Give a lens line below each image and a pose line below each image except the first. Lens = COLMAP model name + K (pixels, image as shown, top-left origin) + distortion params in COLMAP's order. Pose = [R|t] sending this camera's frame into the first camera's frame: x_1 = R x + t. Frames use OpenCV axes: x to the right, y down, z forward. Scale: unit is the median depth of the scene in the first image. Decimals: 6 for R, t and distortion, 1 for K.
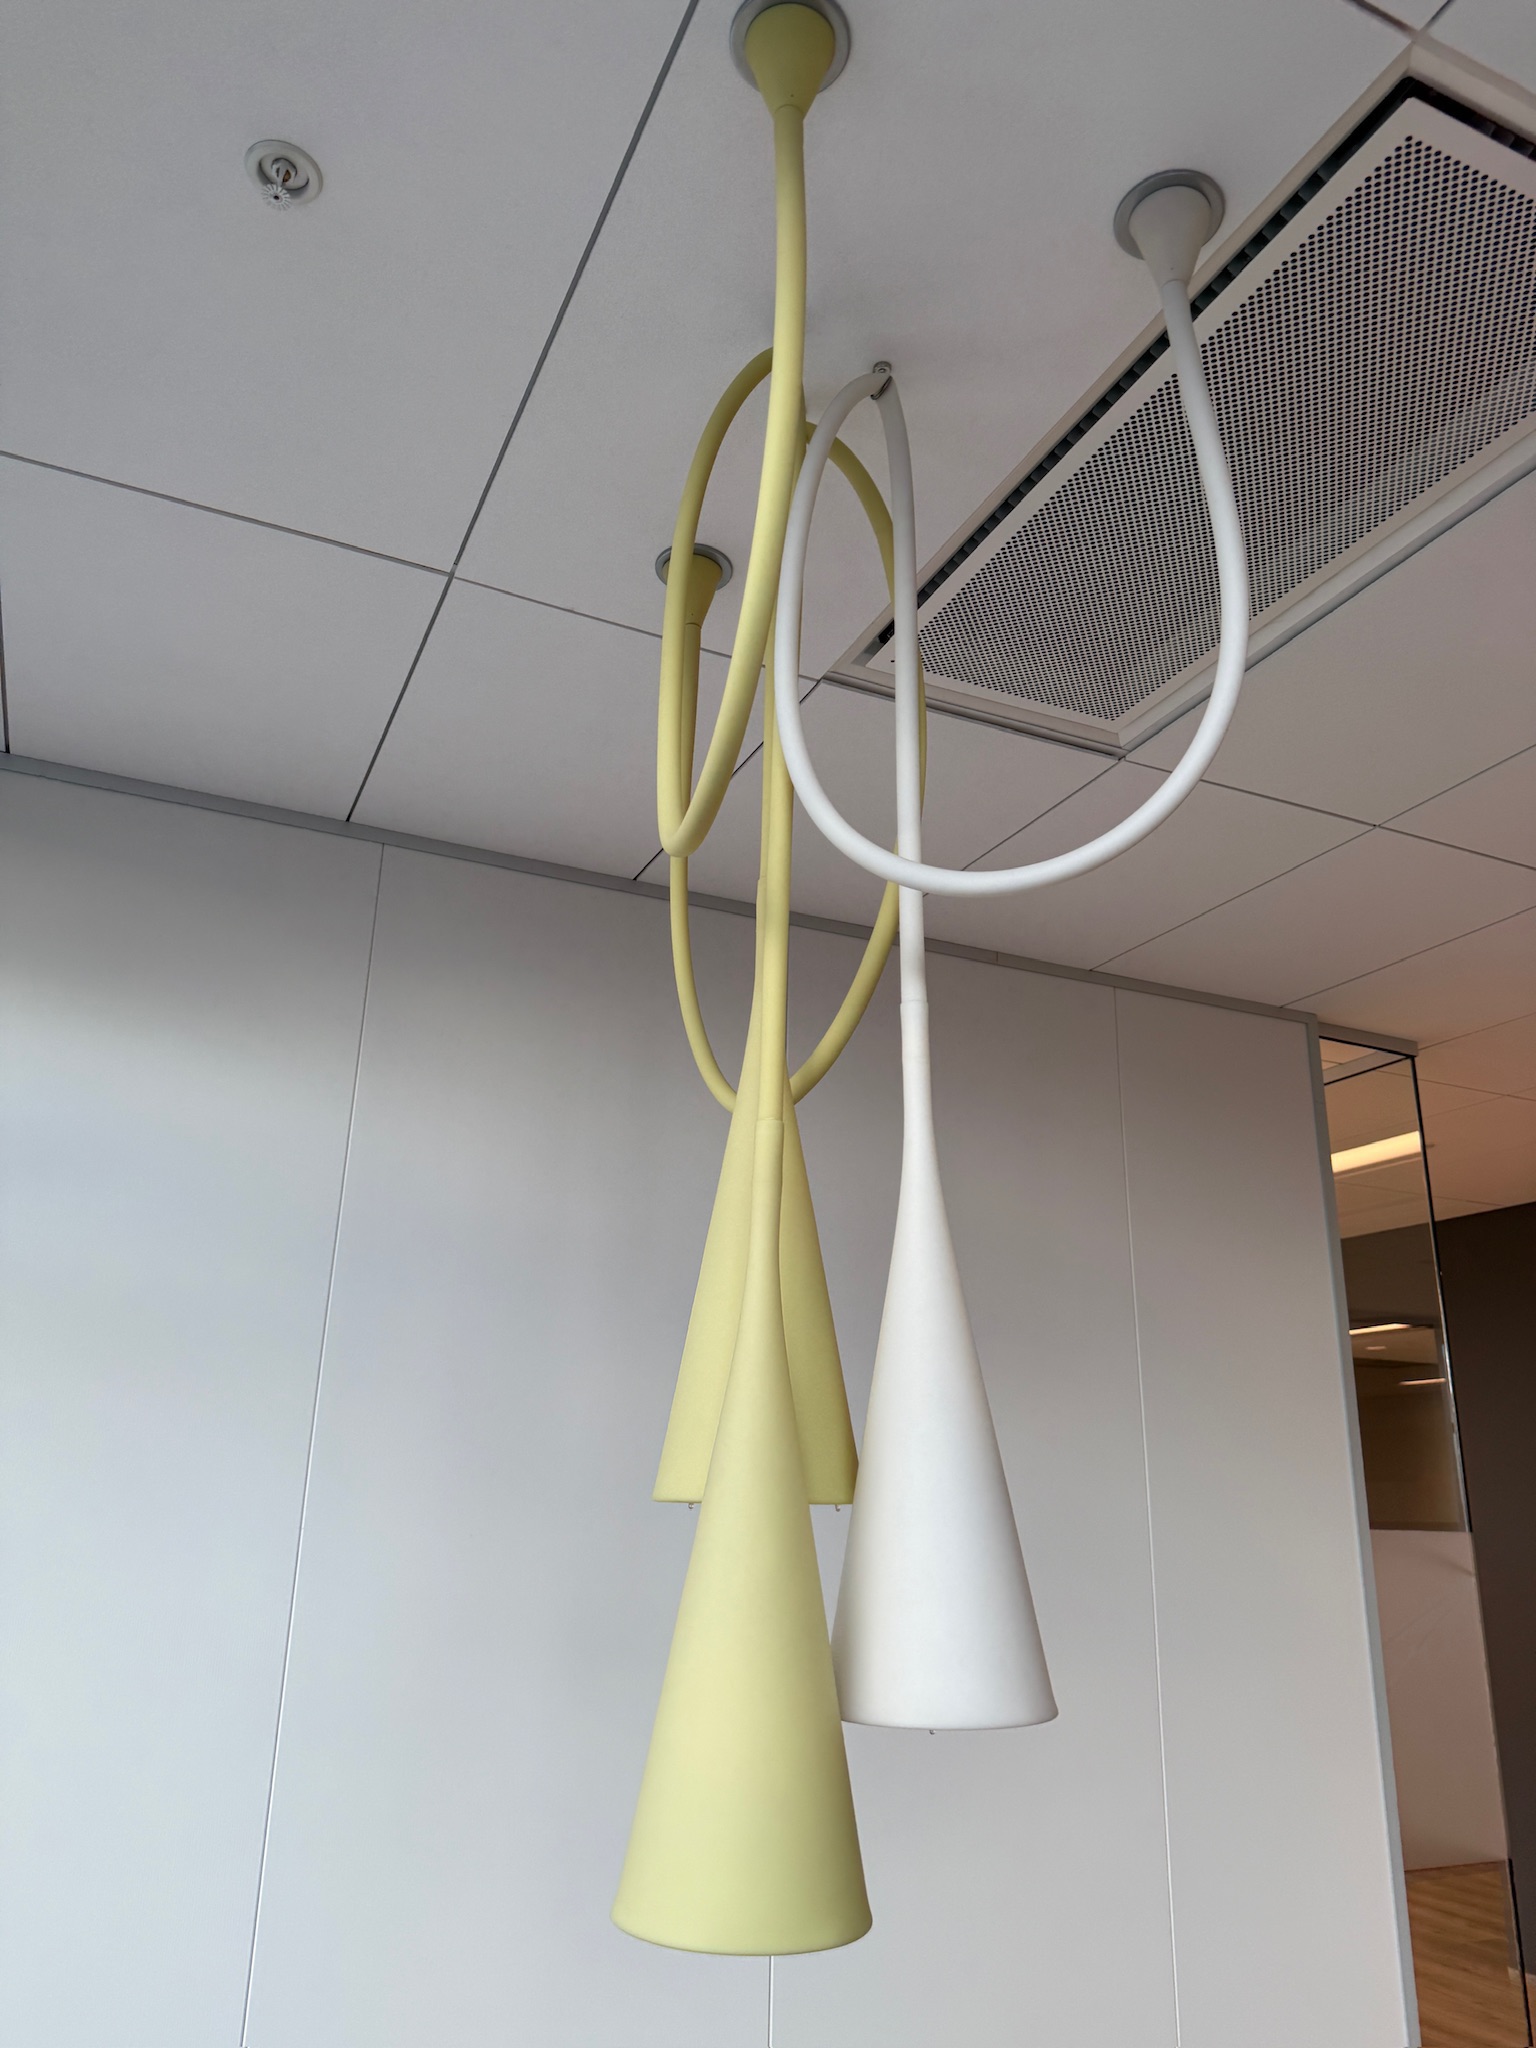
lens RADIAL K [[1476.2, 0, 760.5], [0, 1476.2, 1051.6], [0, 0, 1]] dist [0.060565, -0.096780]
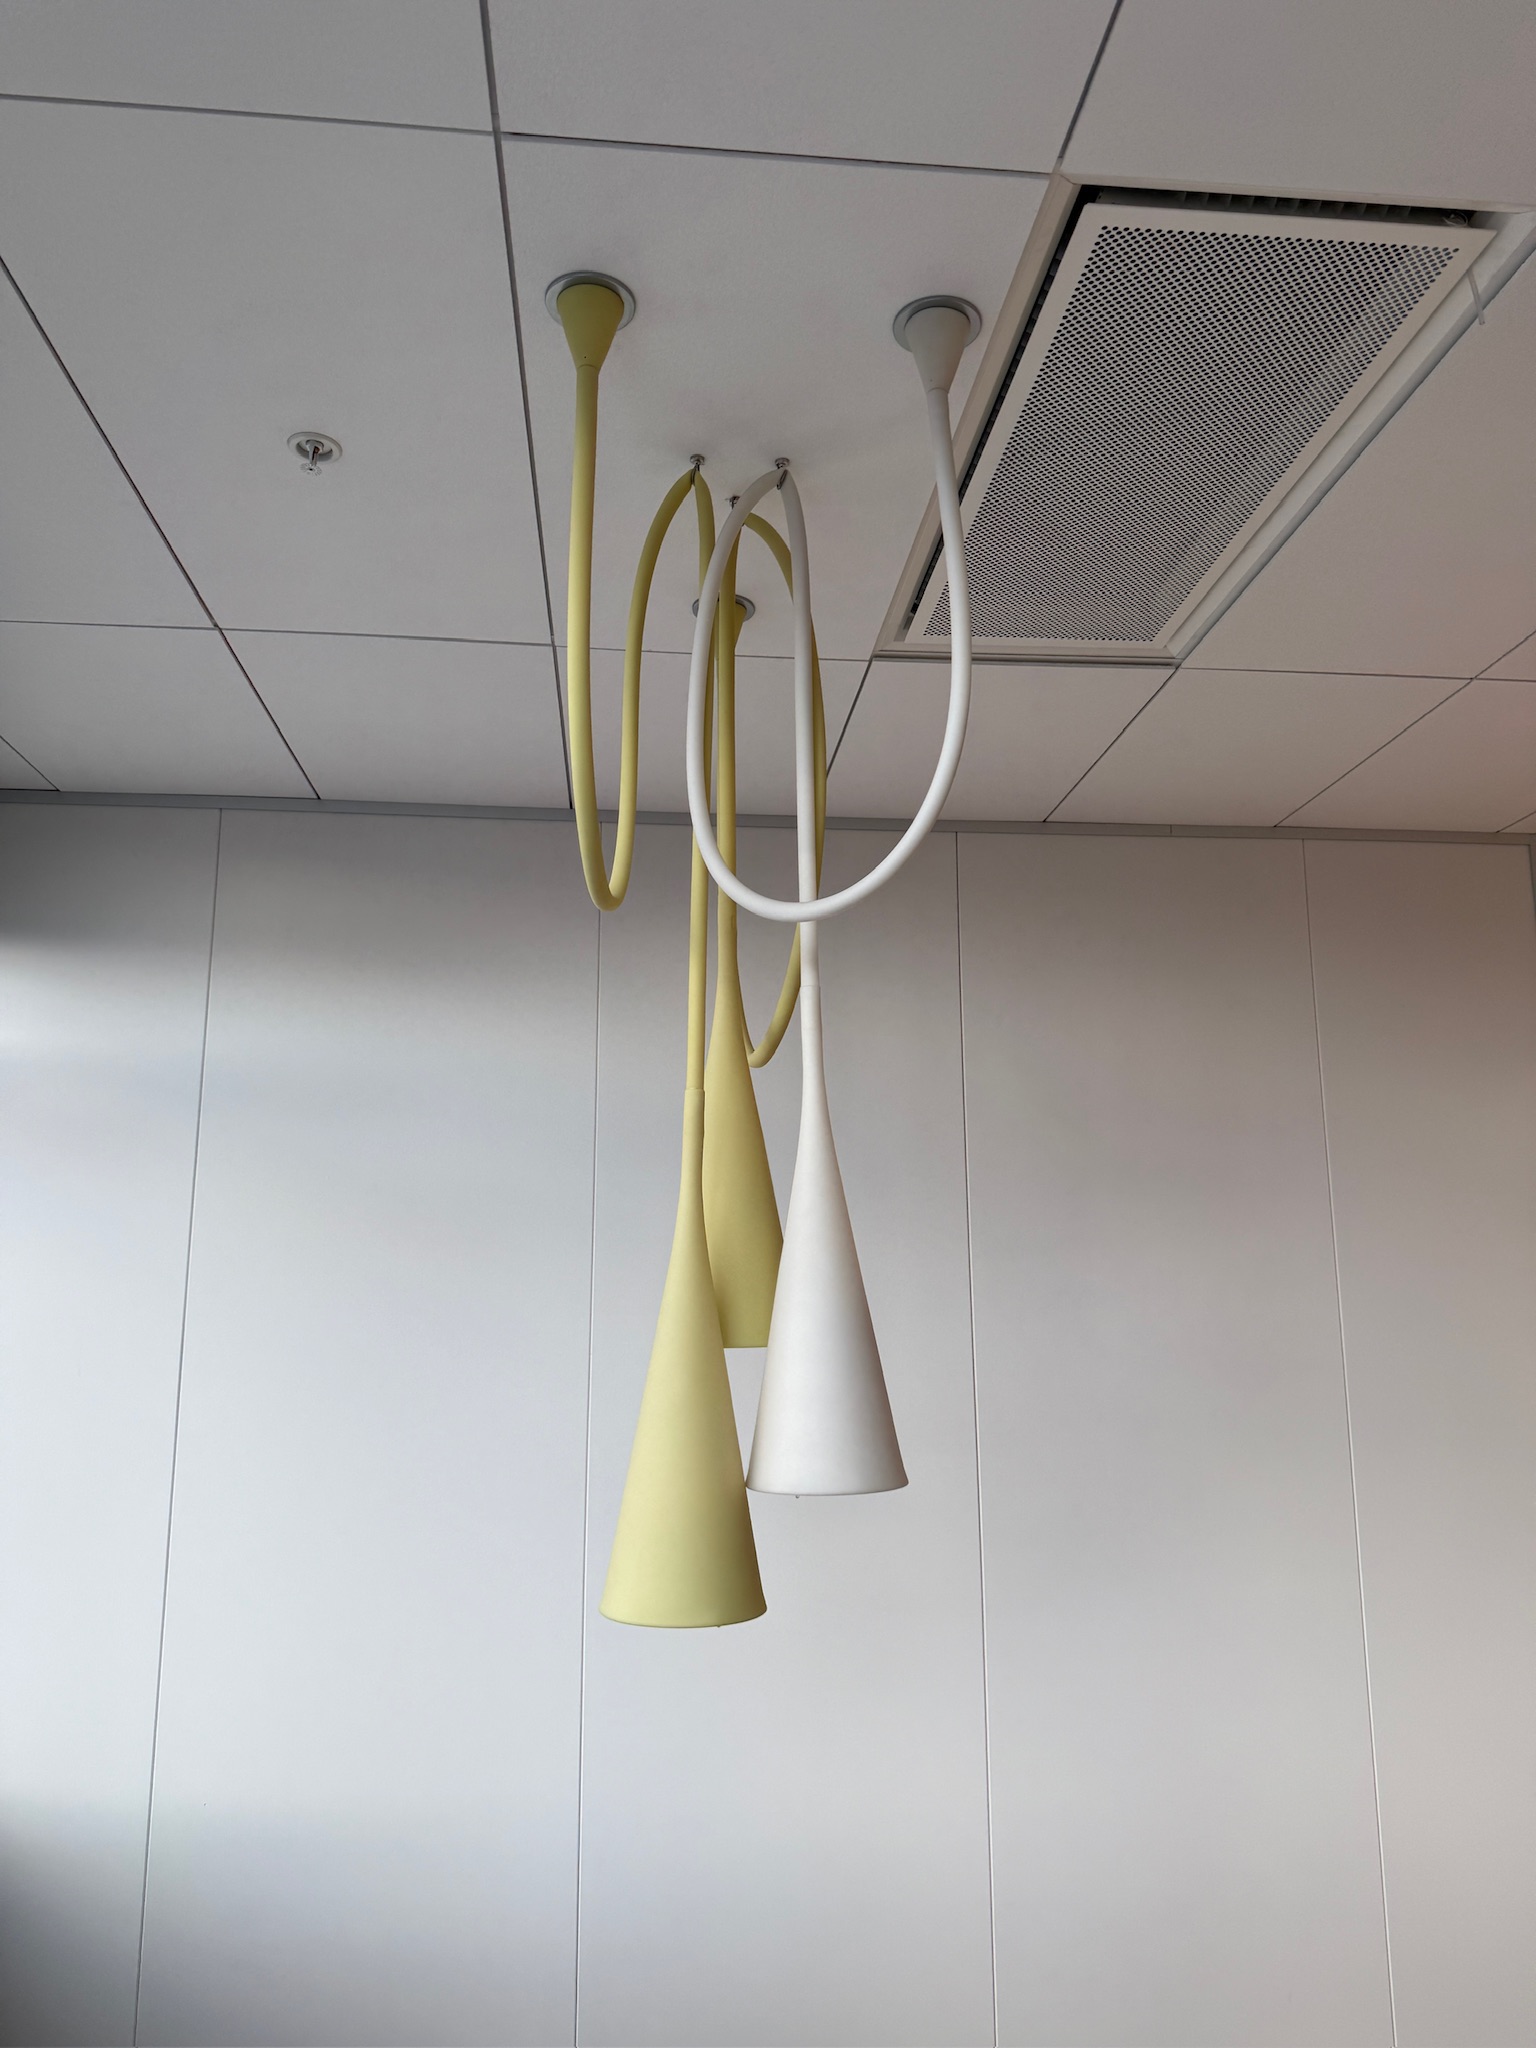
lens RADIAL K [[1476.2, 0, 760.5], [0, 1476.2, 1051.6], [0, 0, 1]] dist [0.060565, -0.096780]
pose [[0.945512, -0.082257, -0.315025, 0.479645], [0.119242, 0.987821, 0.099960, -0.111548], [0.302965, -0.132077, 0.943805, -0.290035]]
